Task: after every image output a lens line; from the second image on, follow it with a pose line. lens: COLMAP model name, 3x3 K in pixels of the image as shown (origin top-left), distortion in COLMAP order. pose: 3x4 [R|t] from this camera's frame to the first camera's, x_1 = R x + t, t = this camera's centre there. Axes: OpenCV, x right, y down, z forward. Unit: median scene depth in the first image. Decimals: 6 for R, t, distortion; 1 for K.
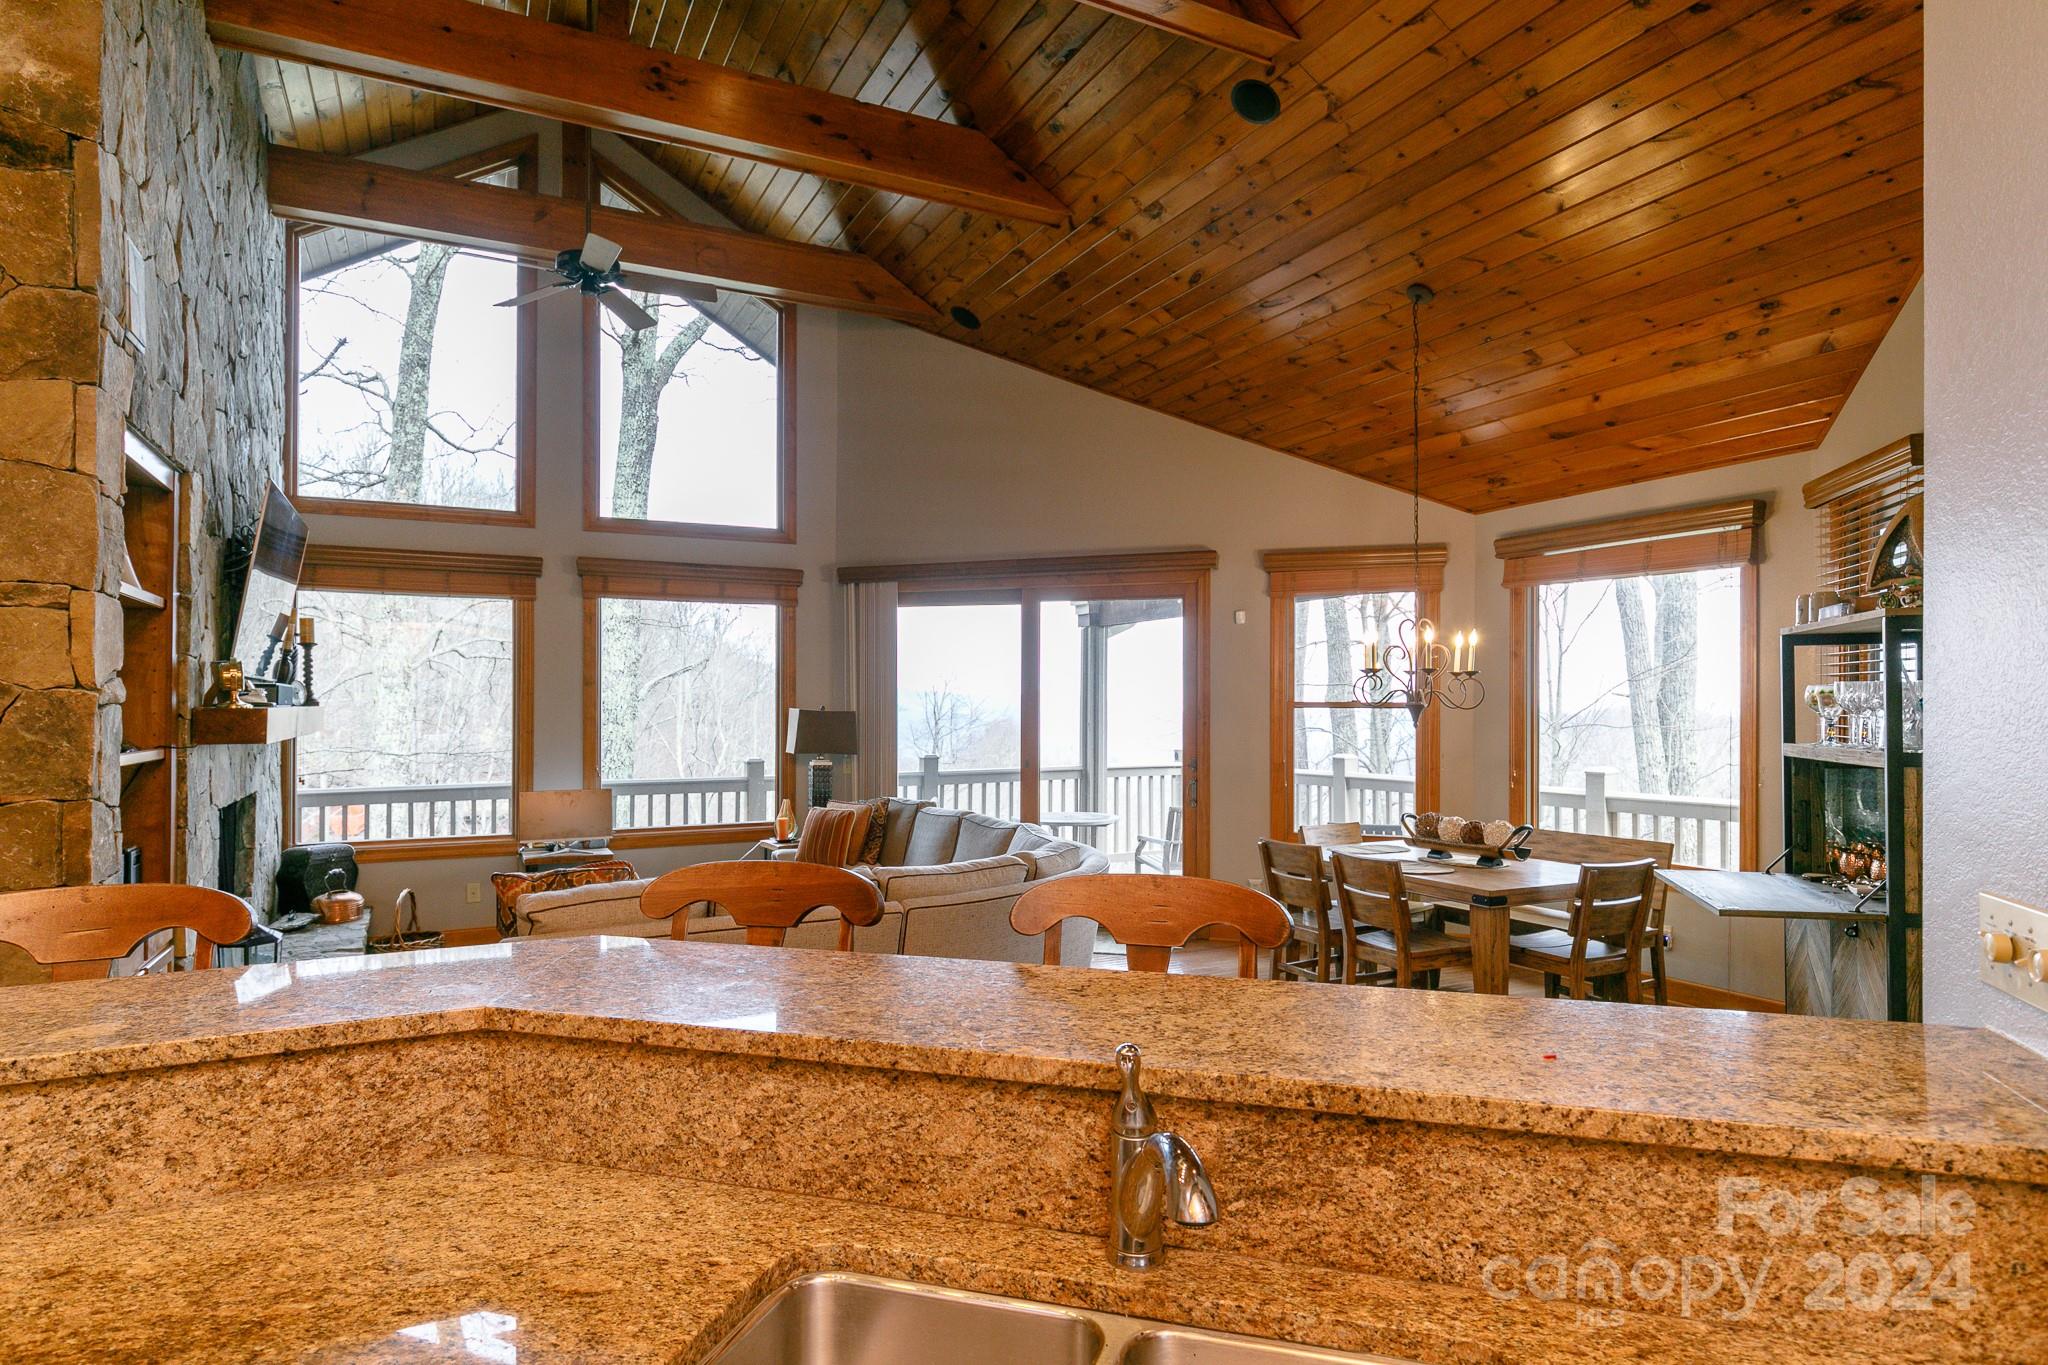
lens RADIAL K [[1120.4, 0, 1011.5], [0, 1120.4, 693.7], [0, 0, 1]] dist [0.004037, 0.000032]
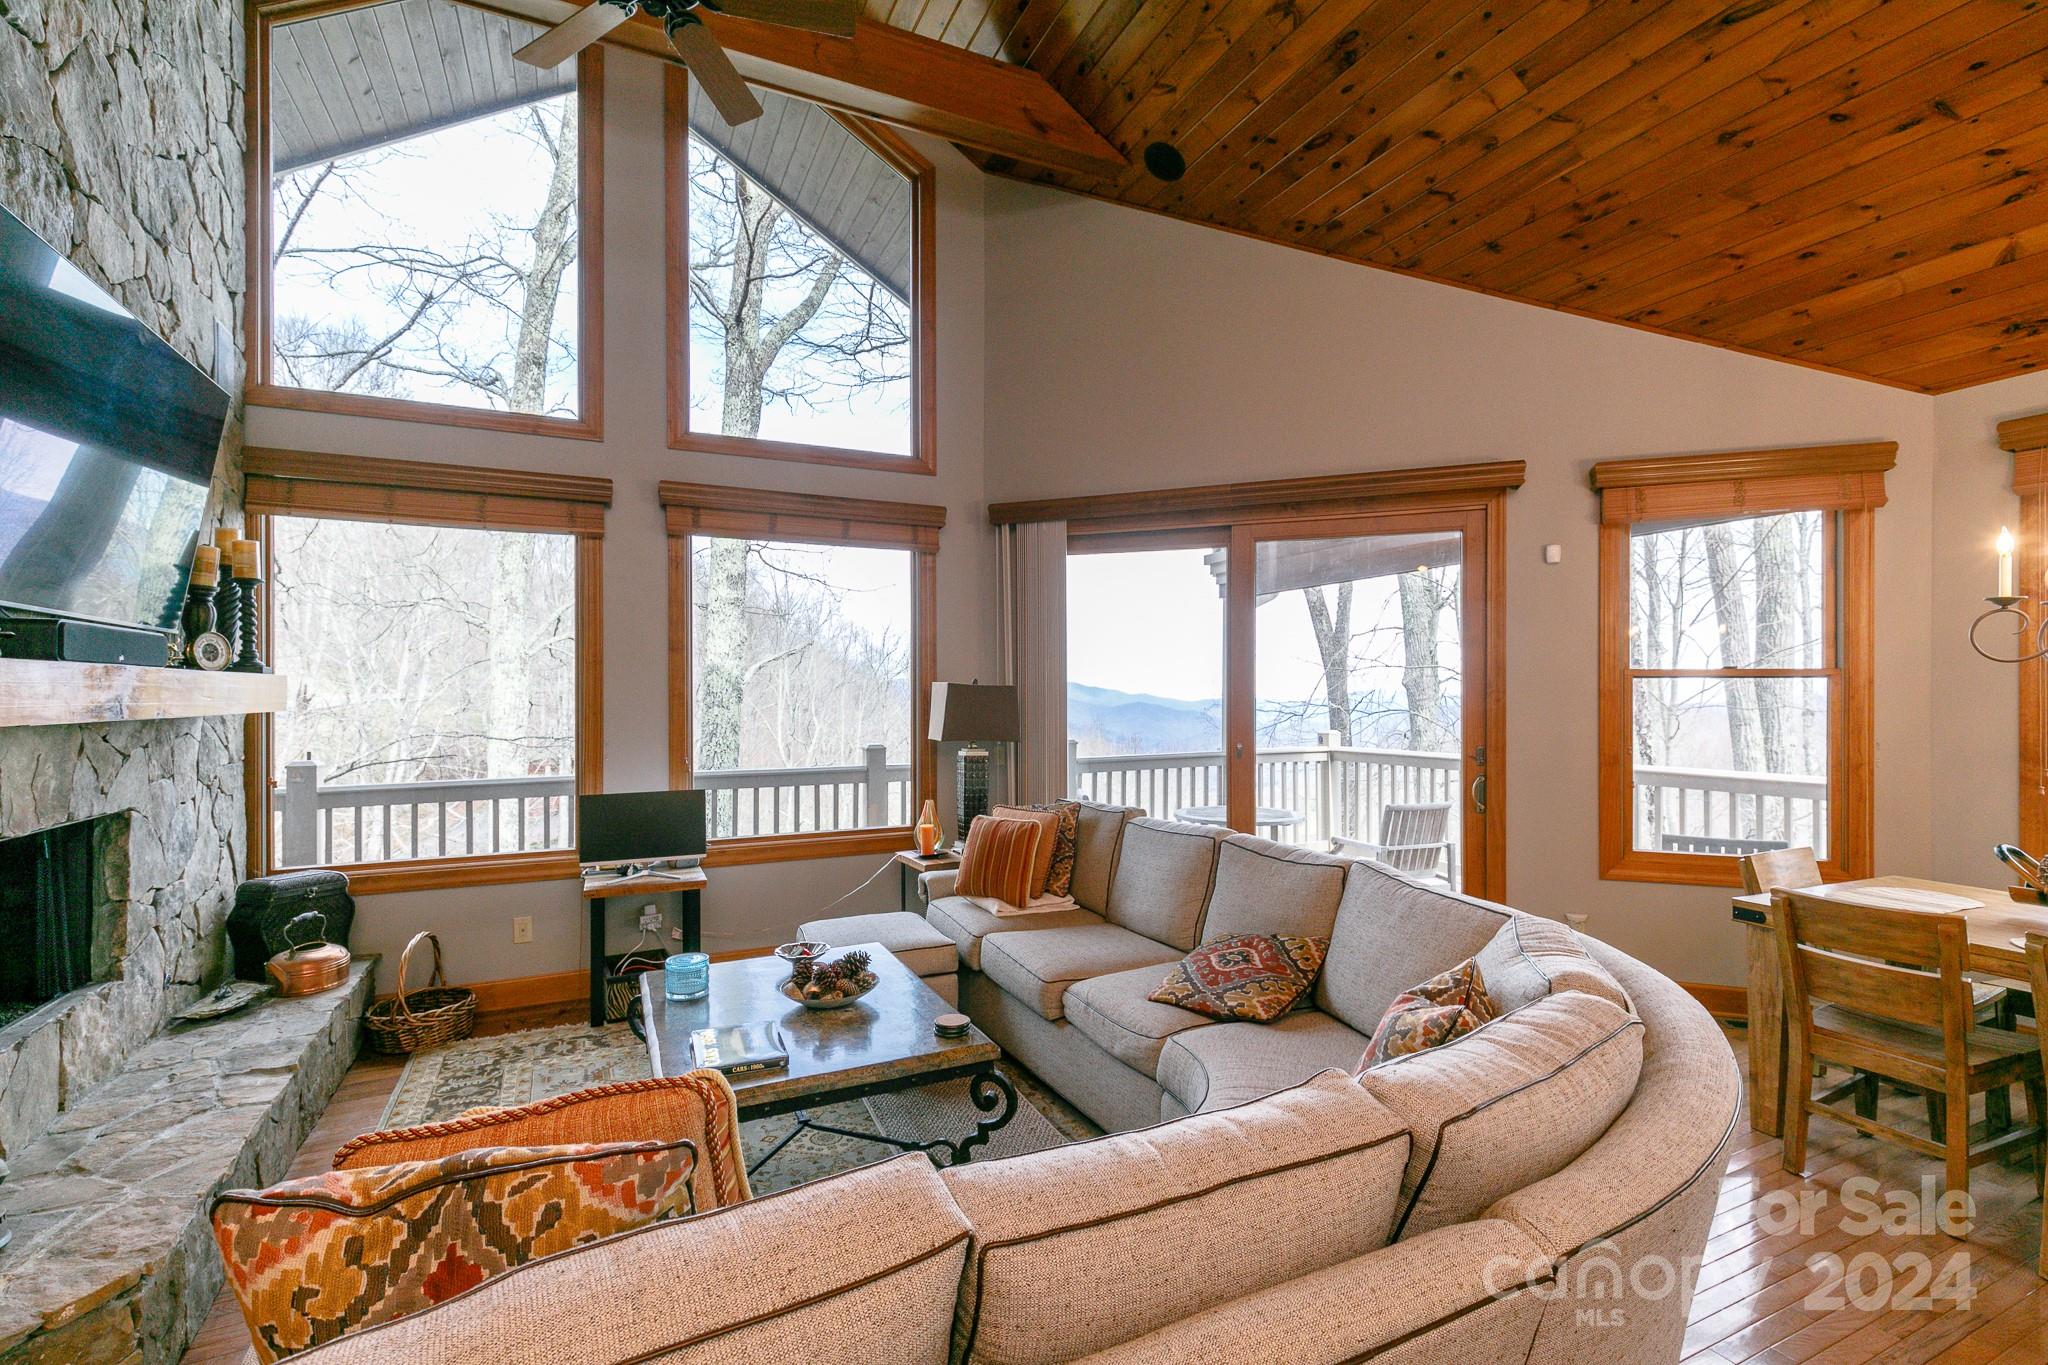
lens RADIAL K [[832.1, 0, 977.6], [0, 832.1, 697.8], [0, 0, 1]] dist [0.002186, -0.000297]
pose [[0.998707, -0.003201, -0.050736, -0.143150], [0.003805, 0.999923, 0.011804, 0.017648], [0.050694, -0.011982, 0.998642, 0.443109]]
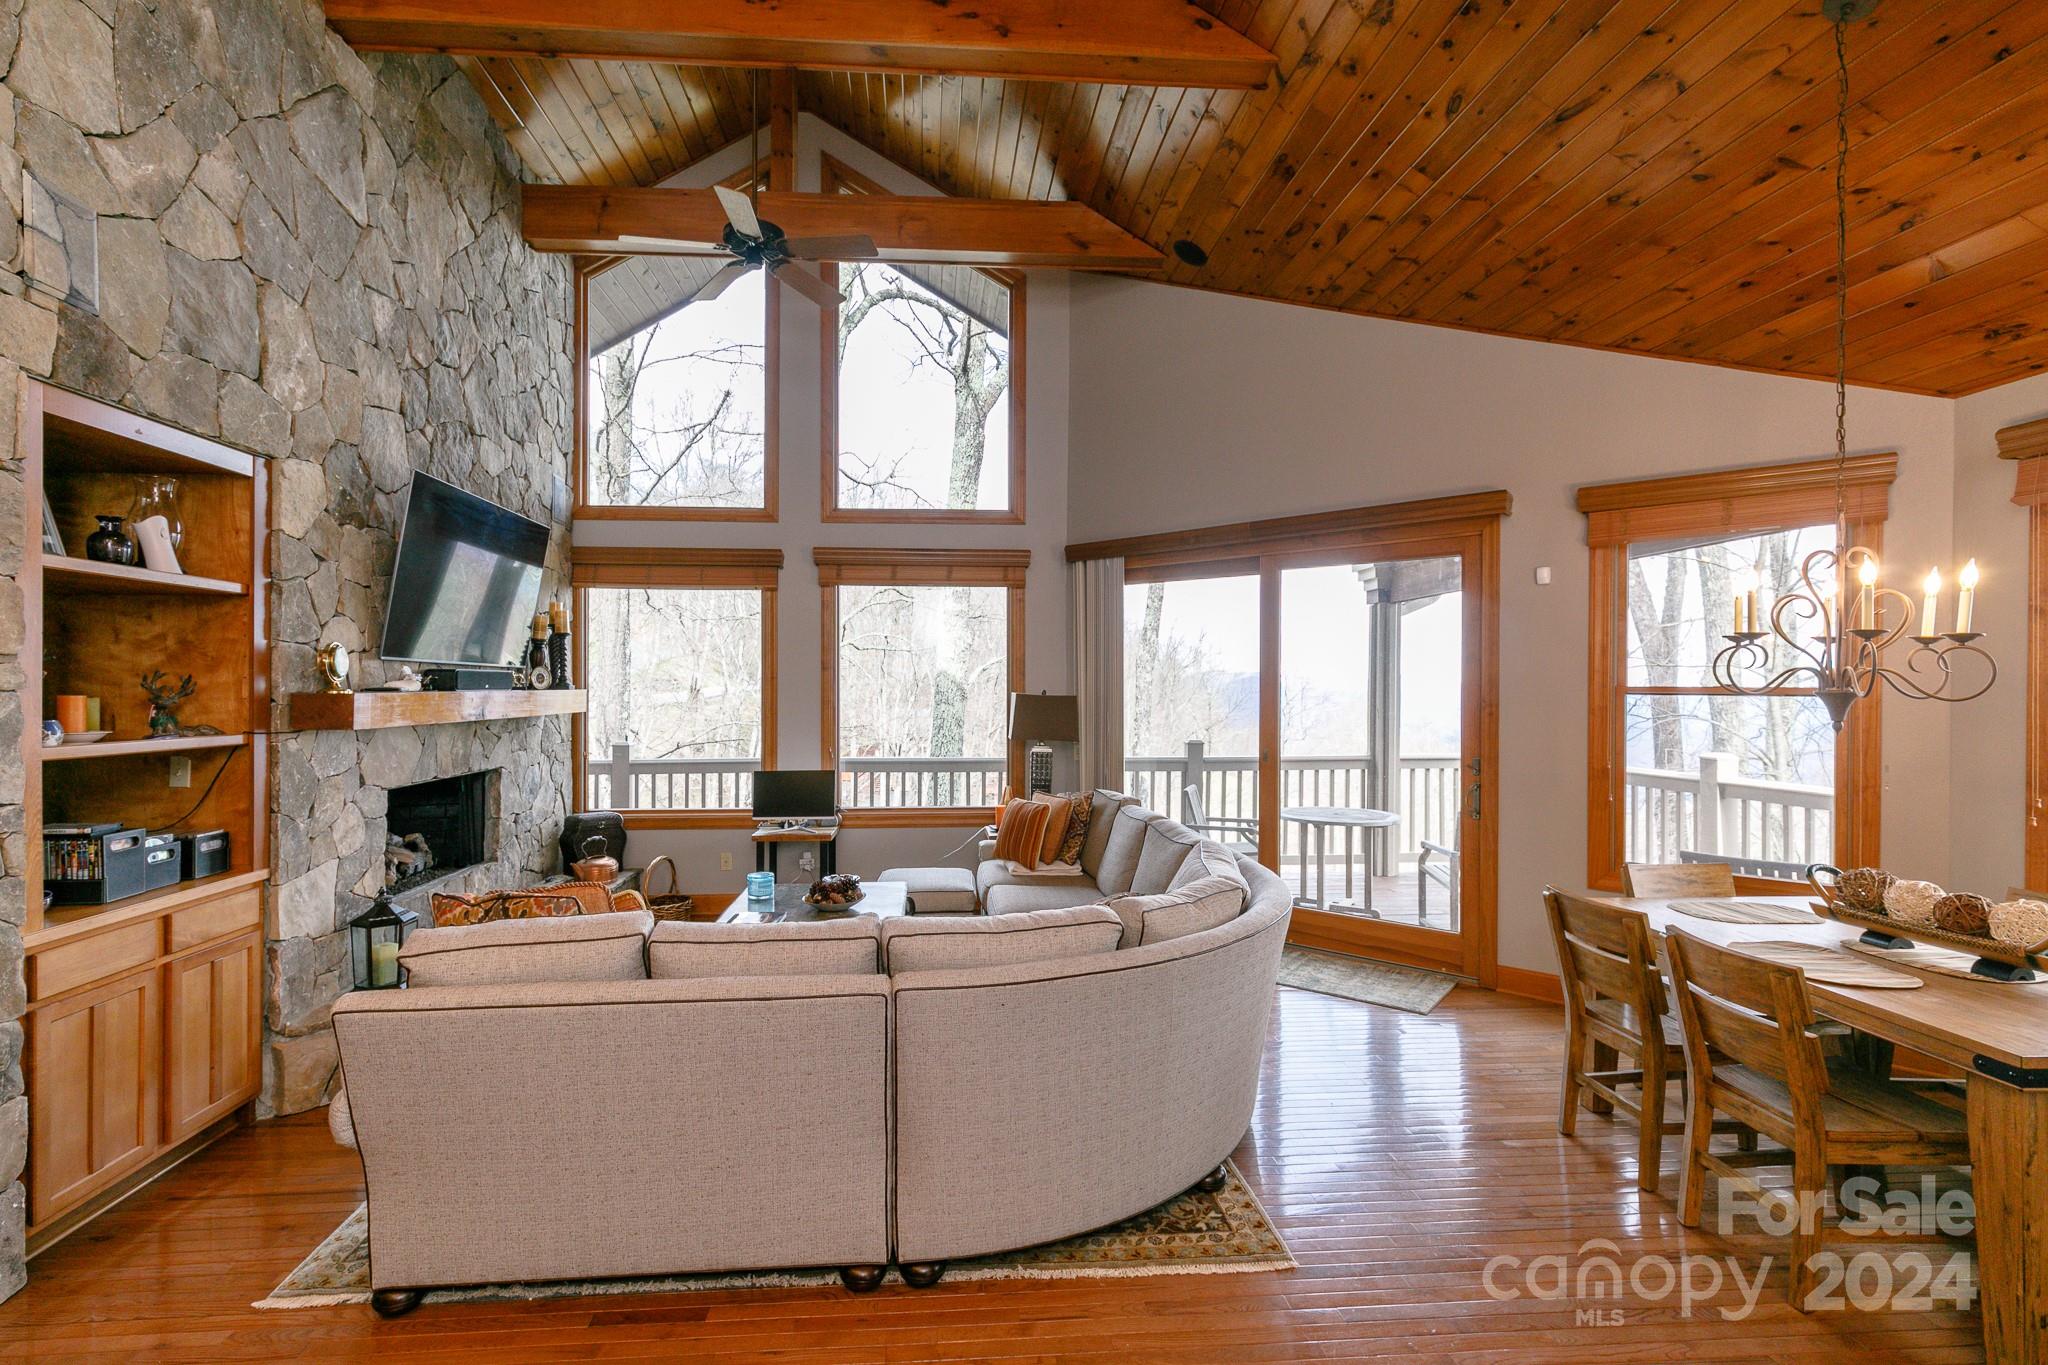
lens RADIAL K [[878.1, 0, 1025.4], [0, 878.1, 688.0], [0, 0, 1]] dist [0.000562, -0.000557]
pose [[0.922701, 0.001609, -0.385513, 0.110188], [0.002902, 0.999934, 0.011118, 0.000878], [0.385505, -0.011377, 0.922635, 0.313097]]
